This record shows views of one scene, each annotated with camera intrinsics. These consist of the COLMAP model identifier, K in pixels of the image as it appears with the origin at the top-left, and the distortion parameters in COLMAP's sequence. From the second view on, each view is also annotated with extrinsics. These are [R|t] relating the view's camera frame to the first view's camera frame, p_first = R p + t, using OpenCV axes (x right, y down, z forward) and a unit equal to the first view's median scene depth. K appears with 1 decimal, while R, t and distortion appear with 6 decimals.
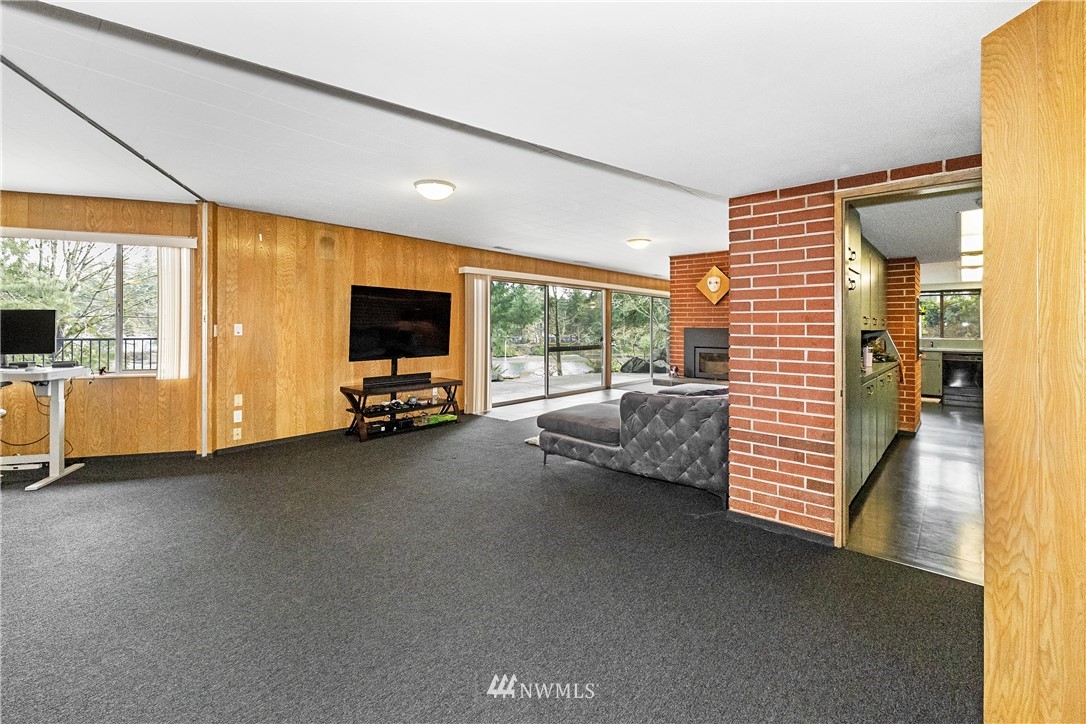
lens RADIAL K [[471.6, 0, 535.3], [0, 471.6, 315.6], [0, 0, 1]] dist [-0.001782, 0.000008]
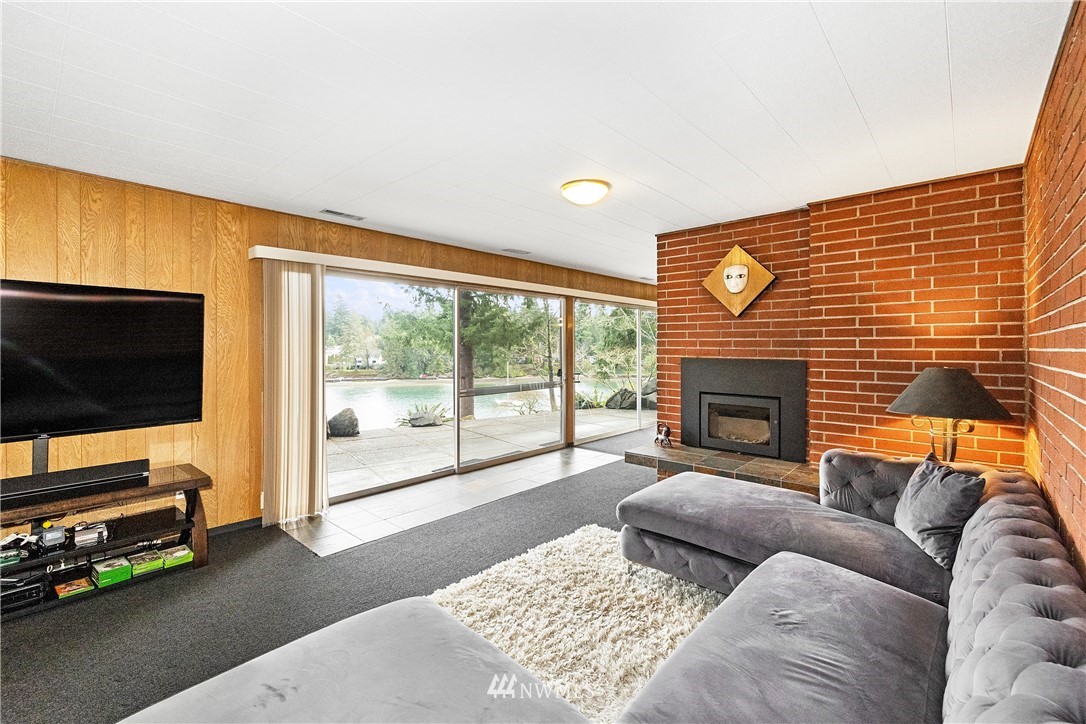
lens RADIAL K [[470.1, 0, 537.8], [0, 470.1, 344.8], [0, 0, 1]] dist [0.000254, -0.000092]
pose [[0.999953, -0.006191, -0.007509, 0.147812], [0.006338, 0.999788, 0.019595, -0.002687], [0.007386, -0.019642, 0.999780, 0.434977]]
